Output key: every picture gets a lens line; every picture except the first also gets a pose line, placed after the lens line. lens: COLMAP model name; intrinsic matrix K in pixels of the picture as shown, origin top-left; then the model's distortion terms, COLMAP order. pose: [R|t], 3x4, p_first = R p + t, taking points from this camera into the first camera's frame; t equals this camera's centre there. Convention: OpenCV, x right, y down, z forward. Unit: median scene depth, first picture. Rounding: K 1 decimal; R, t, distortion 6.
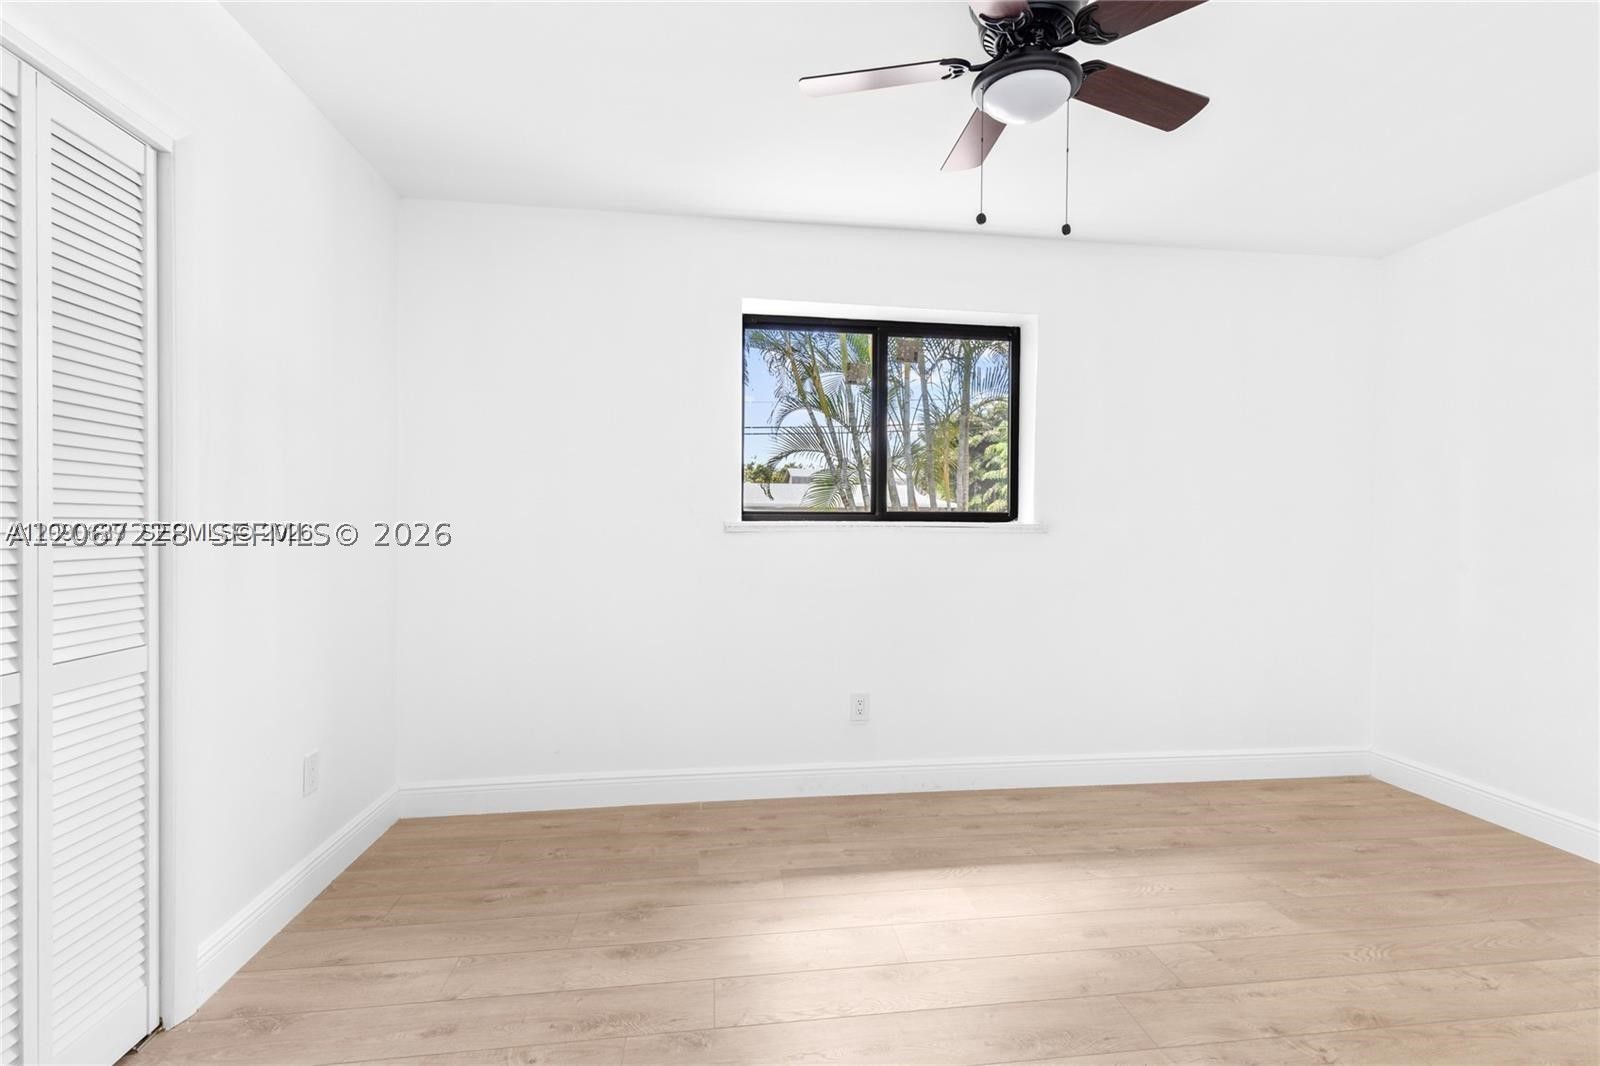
lens RADIAL K [[725.6, 0, 807.5], [0, 725.6, 535.1], [0, 0, 1]] dist [0.004095, -0.000330]
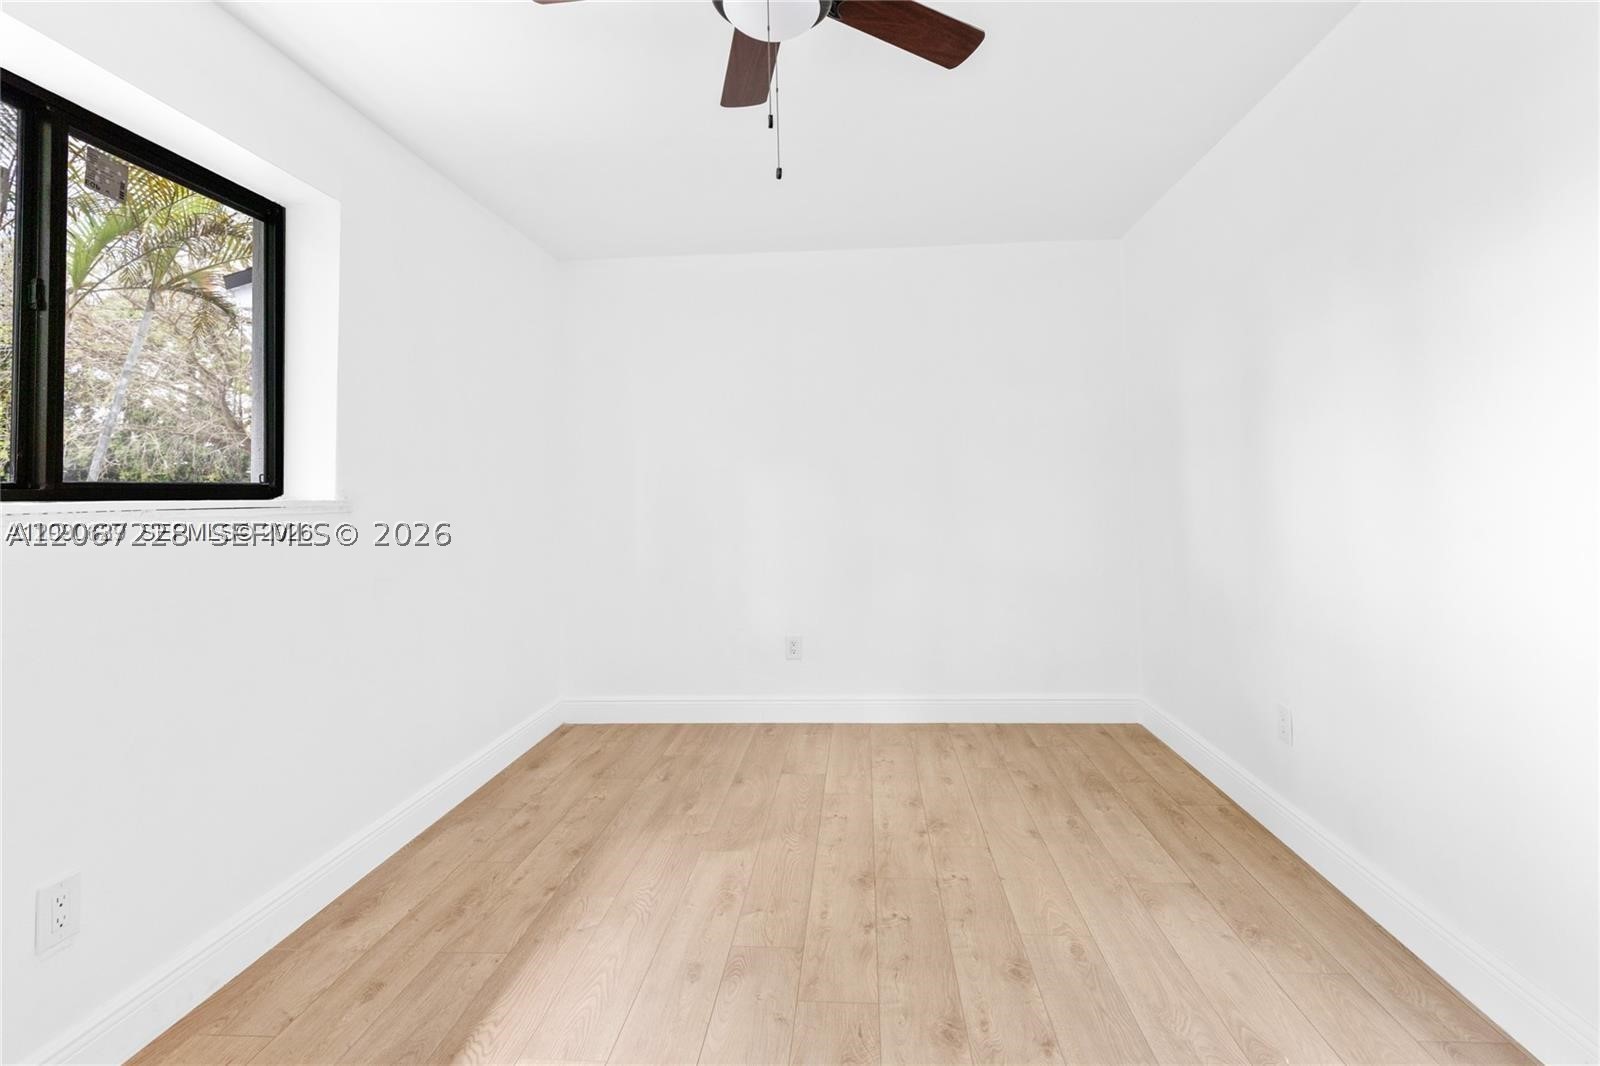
lens RADIAL K [[742.0, 0, 804.5], [0, 742.0, 467.7], [0, 0, 1]] dist [0.004753, 0.000492]
pose [[0.198828, 0.026852, 0.979666, -0.357584], [0.033293, 0.998863, -0.034135, -0.009429], [-0.979469, 0.039403, 0.197708, 0.533215]]
